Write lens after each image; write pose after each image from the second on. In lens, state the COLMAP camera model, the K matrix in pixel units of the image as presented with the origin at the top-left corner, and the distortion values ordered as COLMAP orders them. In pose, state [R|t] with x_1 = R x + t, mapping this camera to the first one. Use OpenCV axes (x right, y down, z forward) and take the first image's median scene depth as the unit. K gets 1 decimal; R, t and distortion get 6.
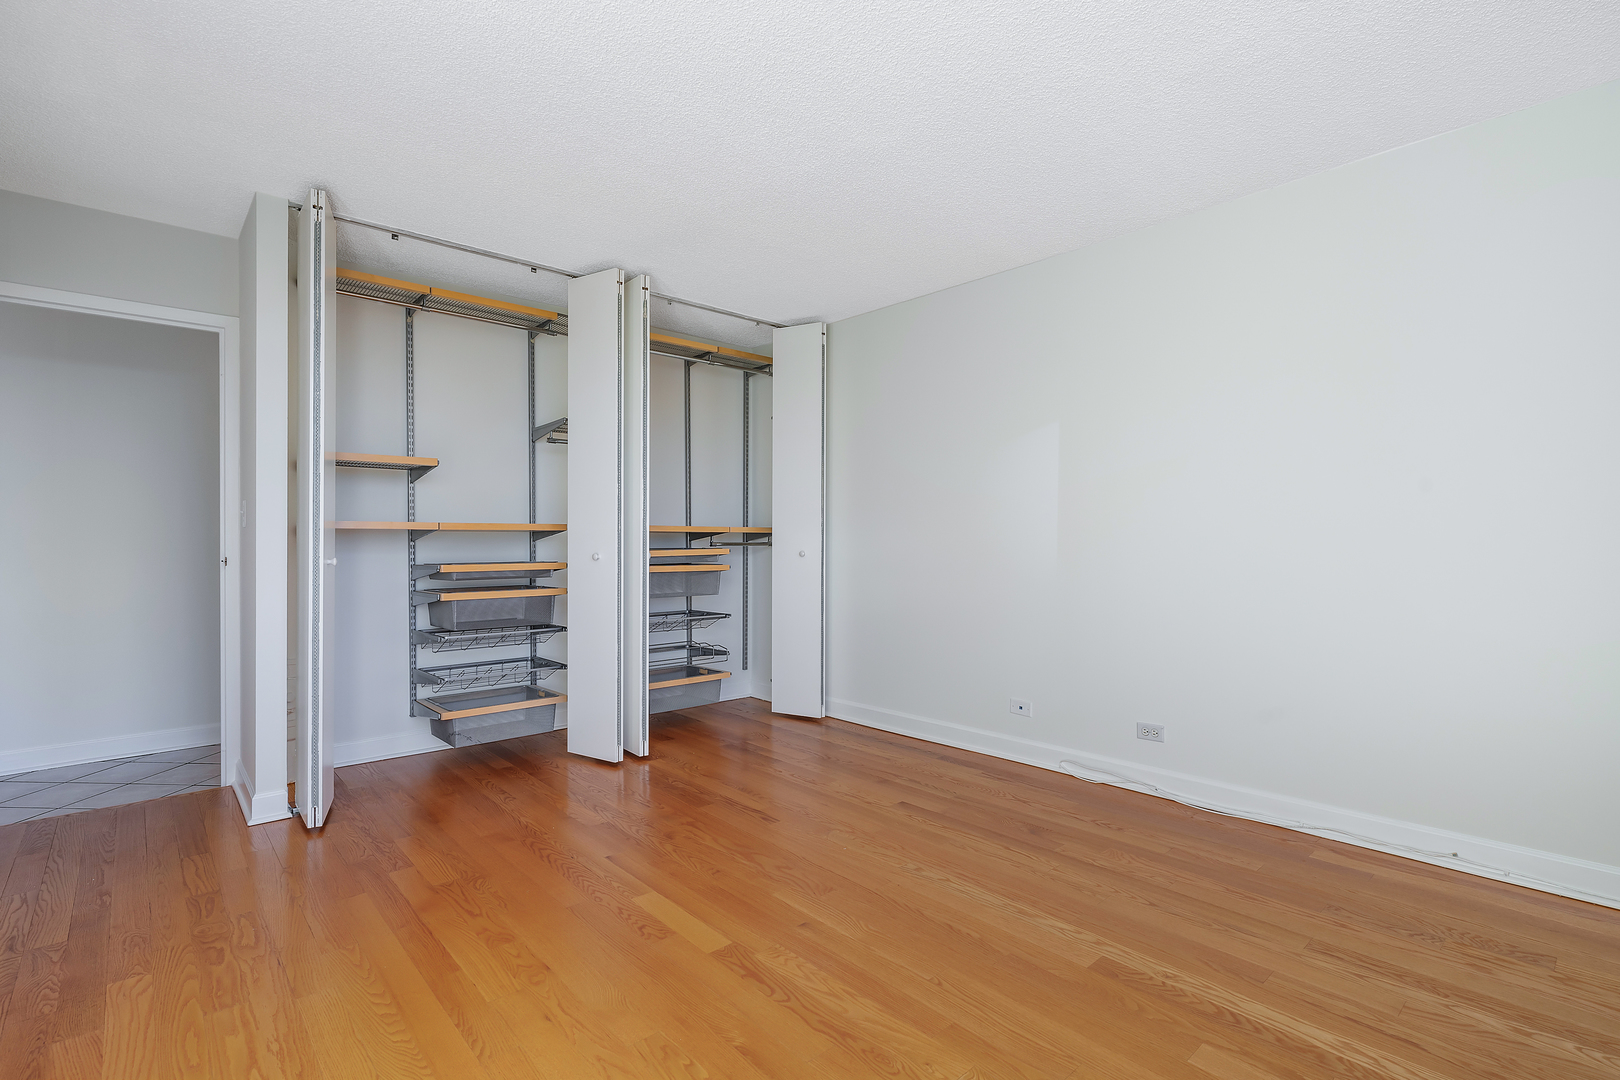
lens RADIAL K [[764.6, 0, 807.6], [0, 764.6, 549.5], [0, 0, 1]] dist [-0.000309, -0.000212]
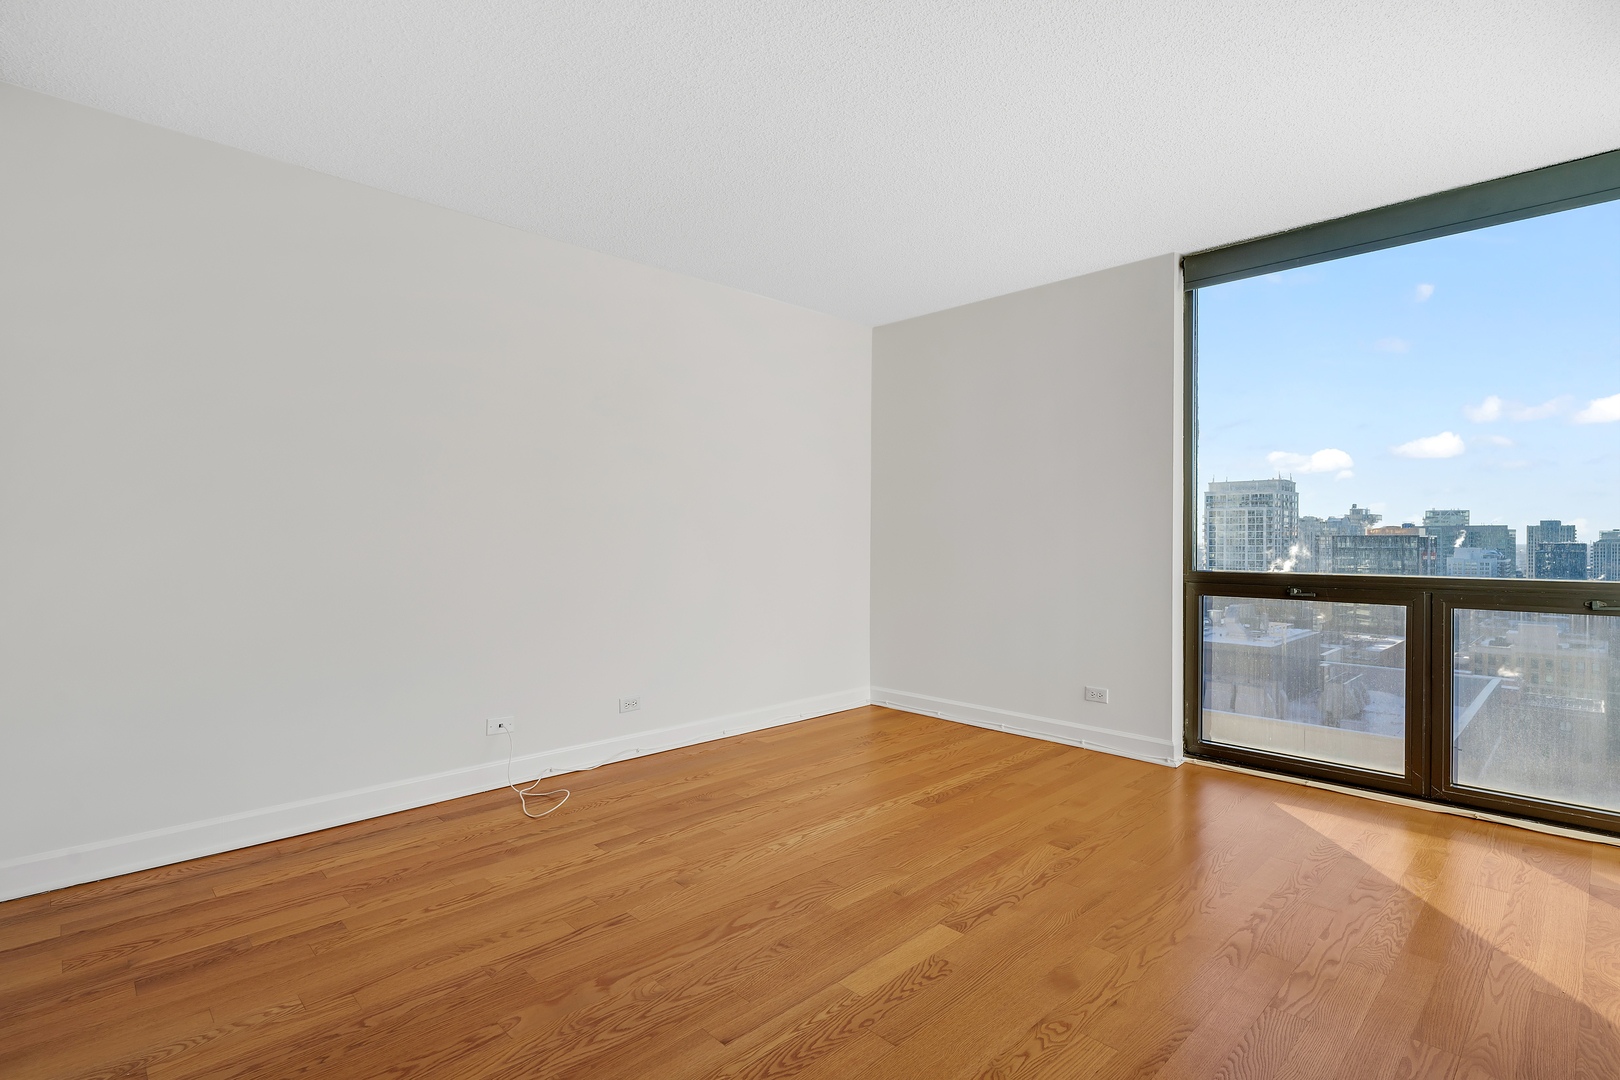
lens RADIAL K [[779.7, 0, 810.0], [0, 779.7, 540.0], [0, 0, 1]] dist [0.001153, -0.000796]
pose [[-0.046738, 0.000620, 0.998907, -0.885715], [0.008247, 0.999966, -0.000235, -0.007362], [-0.998873, 0.008227, -0.046741, 0.940898]]
